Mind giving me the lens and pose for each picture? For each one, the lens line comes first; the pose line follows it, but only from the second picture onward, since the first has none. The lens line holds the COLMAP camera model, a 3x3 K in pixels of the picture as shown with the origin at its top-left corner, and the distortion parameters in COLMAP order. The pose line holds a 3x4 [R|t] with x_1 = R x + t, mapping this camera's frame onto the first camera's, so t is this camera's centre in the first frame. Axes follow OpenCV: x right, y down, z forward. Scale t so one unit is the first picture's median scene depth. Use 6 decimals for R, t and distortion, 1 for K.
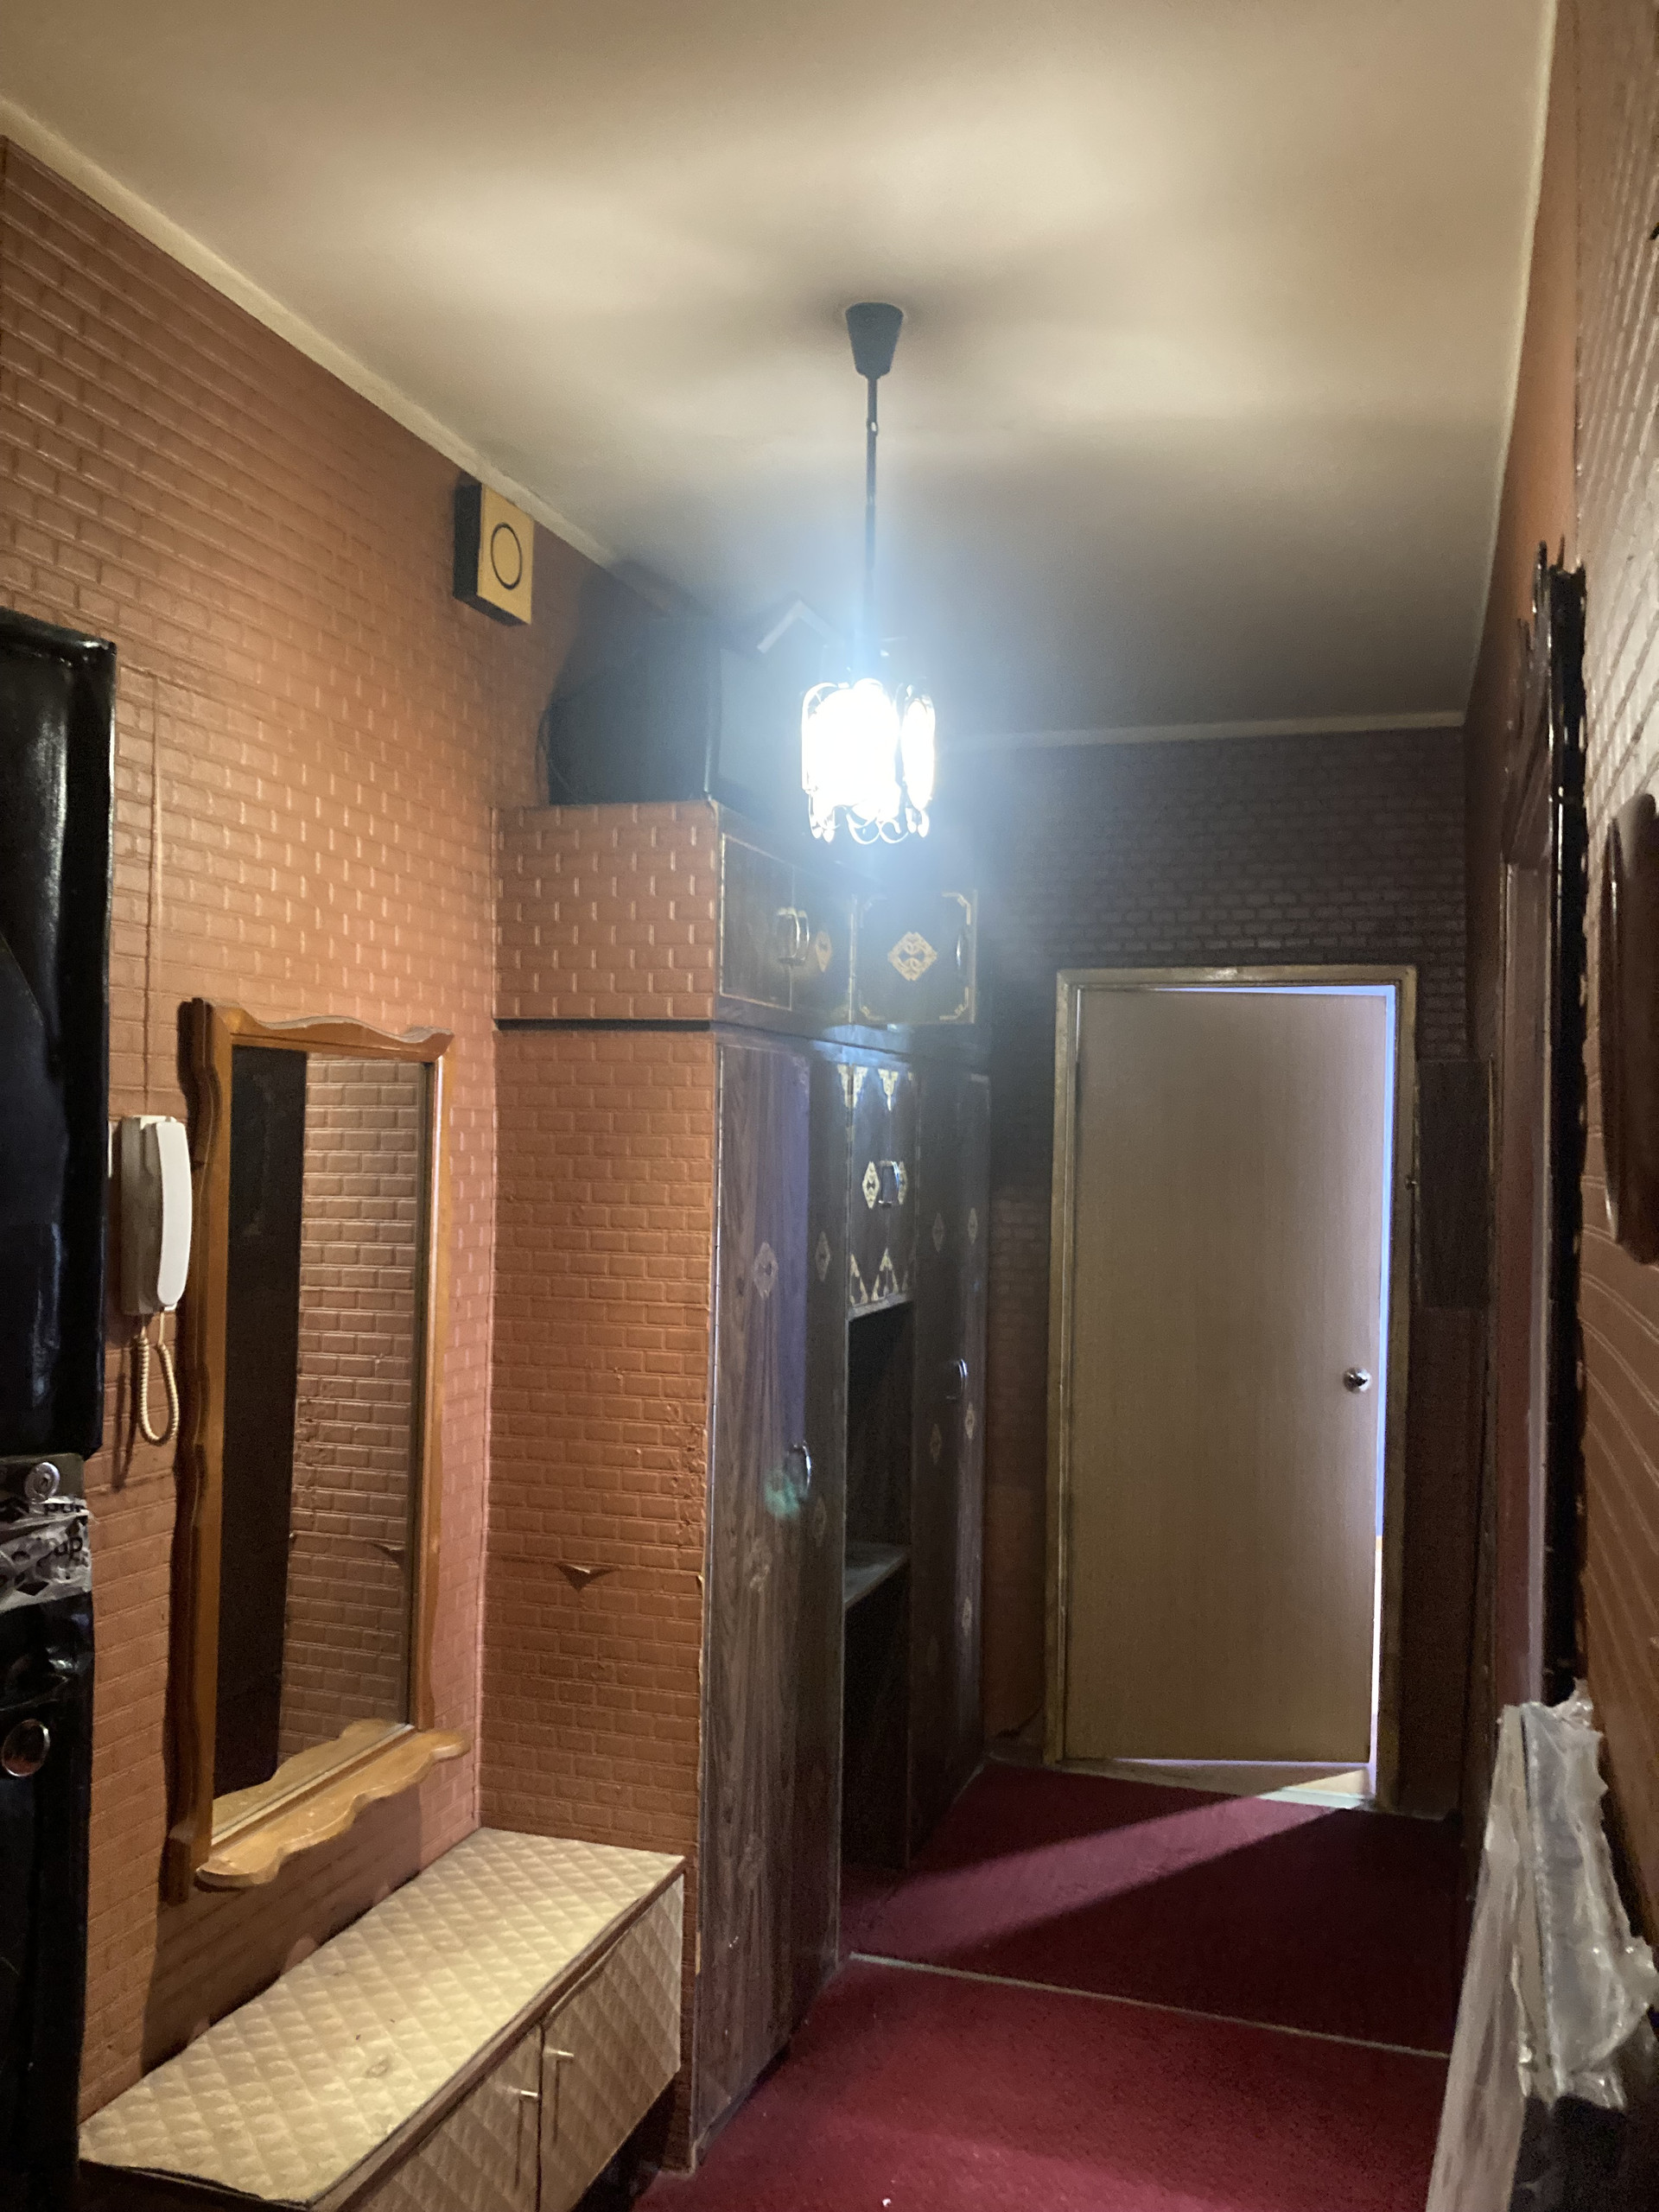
lens RADIAL K [[1796.6, 0, 829.5], [0, 1796.6, 1106.0], [0, 0, 1]] dist [0.006392, 0.002655]
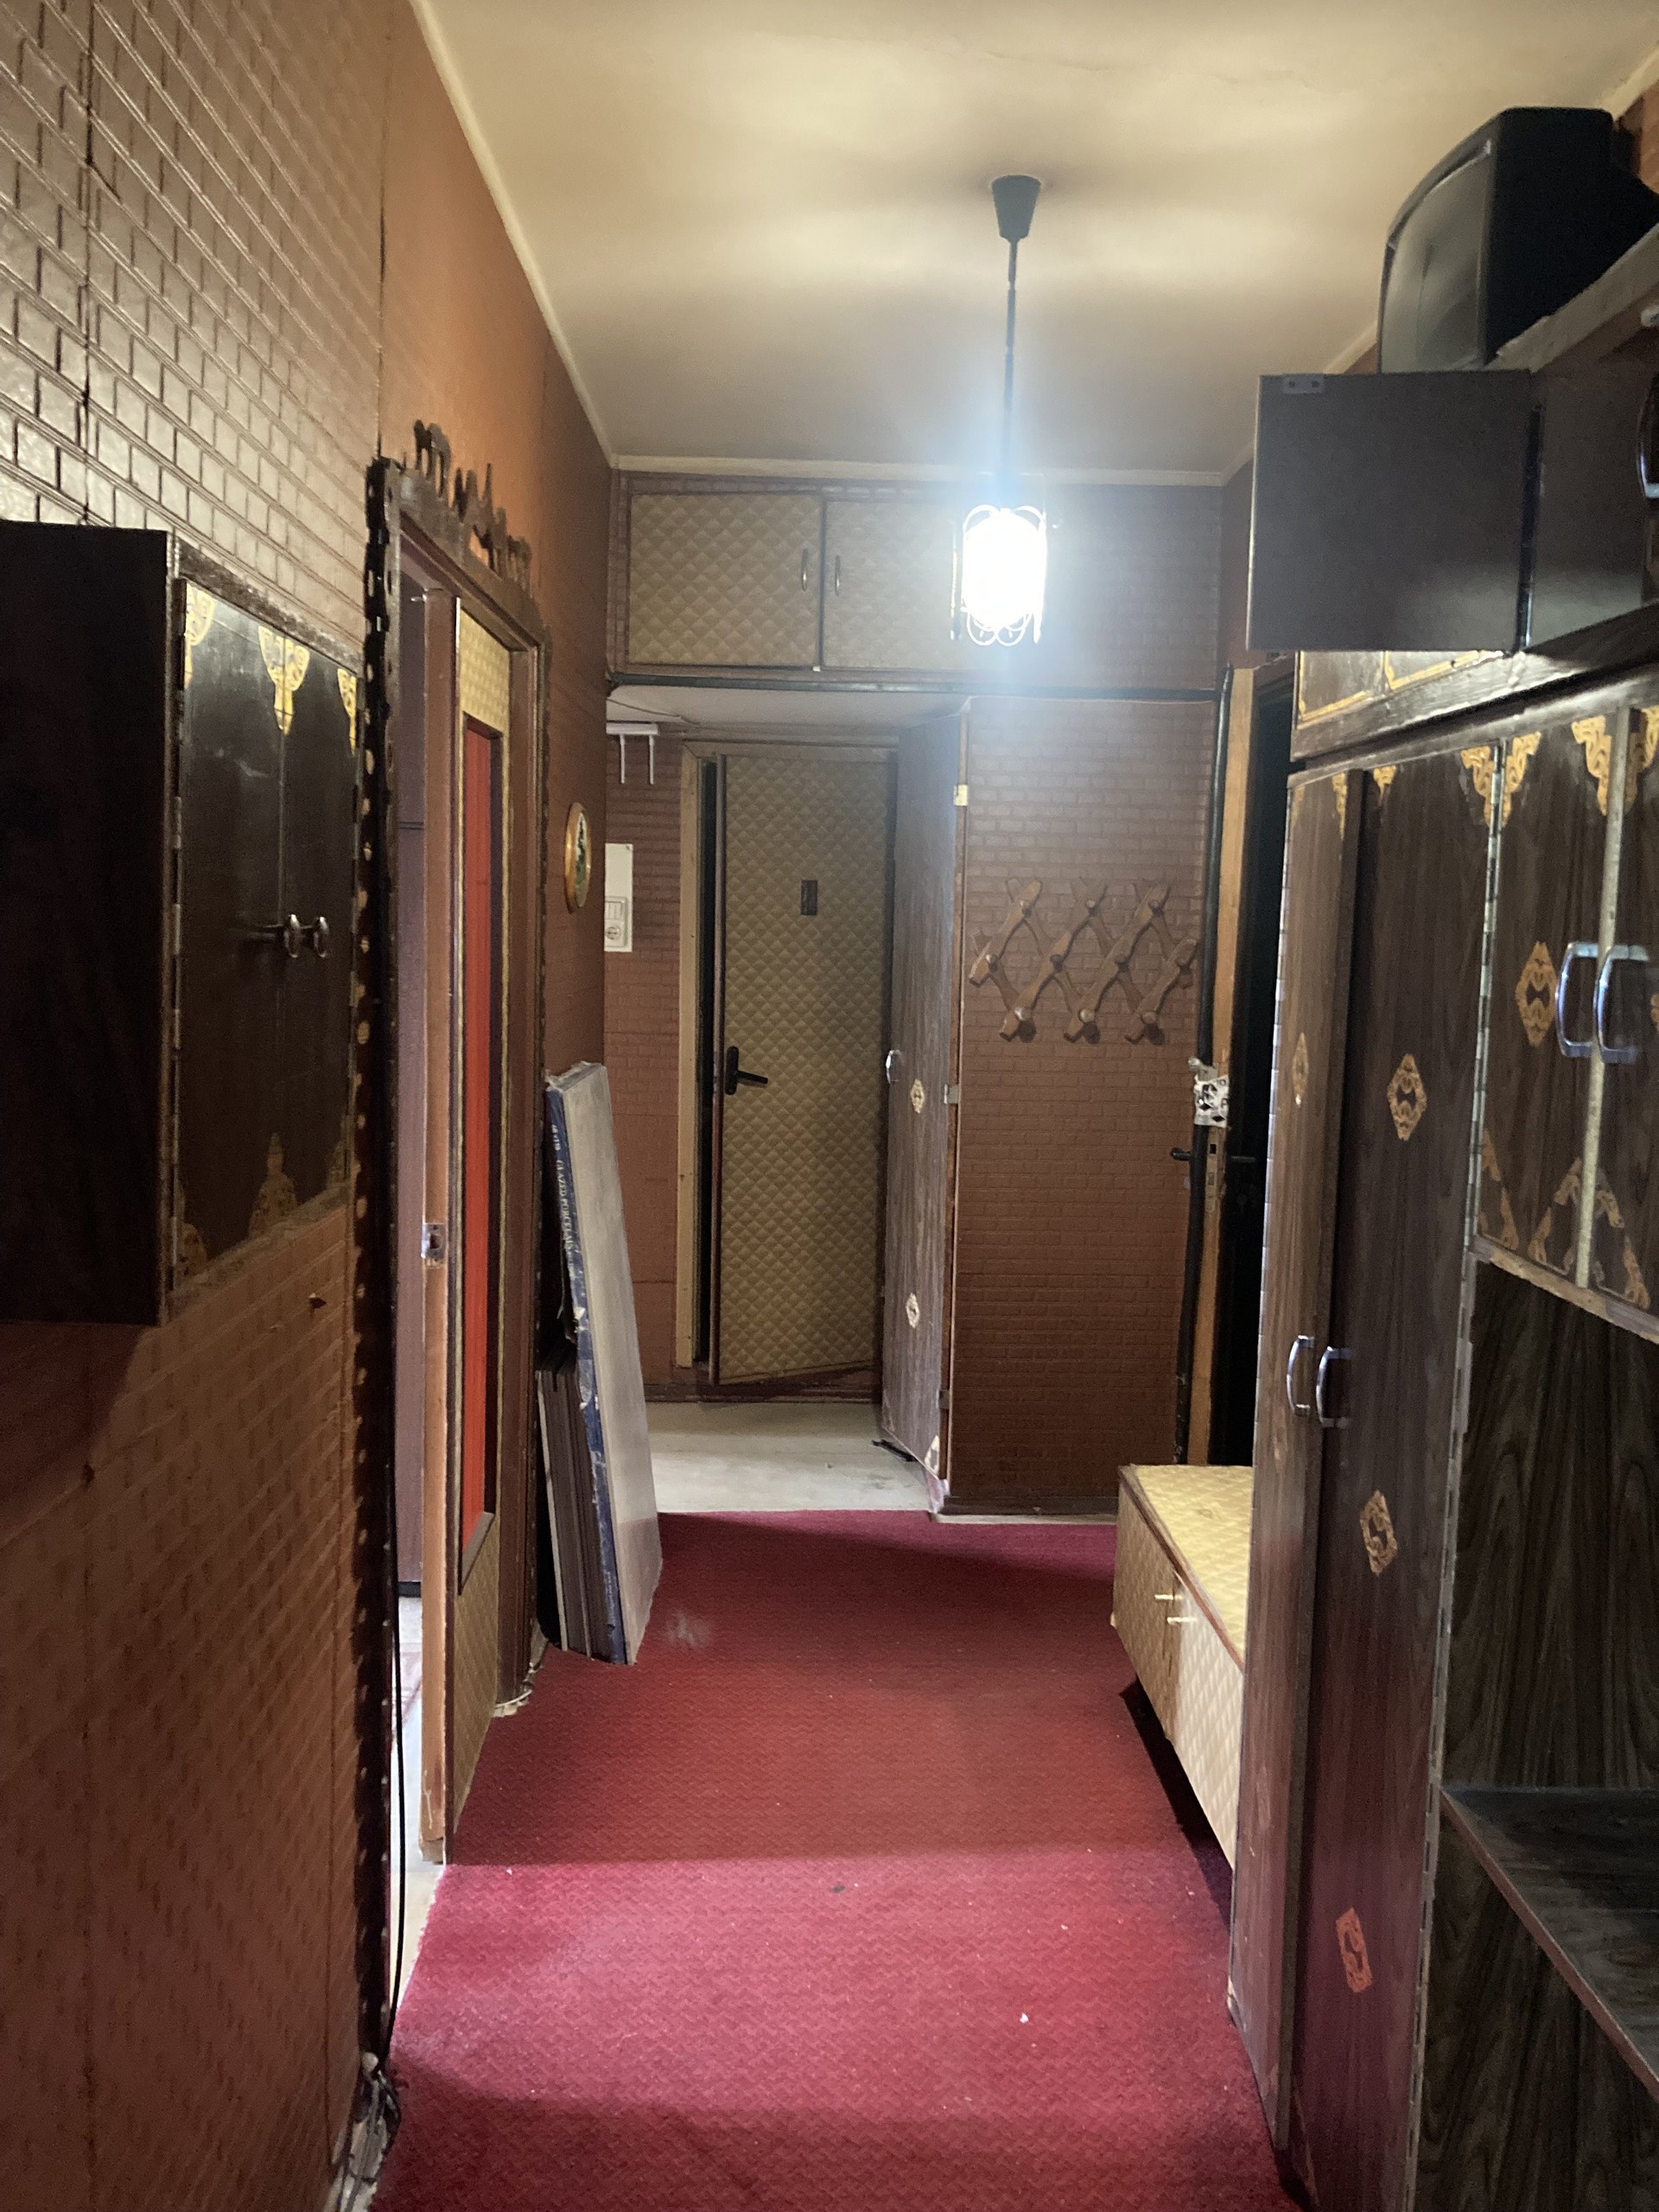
lens RADIAL K [[1796.6, 0, 829.5], [0, 1796.6, 1106.0], [0, 0, 1]] dist [0.006392, 0.002655]
pose [[-0.942158, -0.011423, -0.334974, 0.563730], [-0.041837, 0.995611, 0.083722, 0.070851], [0.332547, 0.092893, -0.938500, 2.266942]]
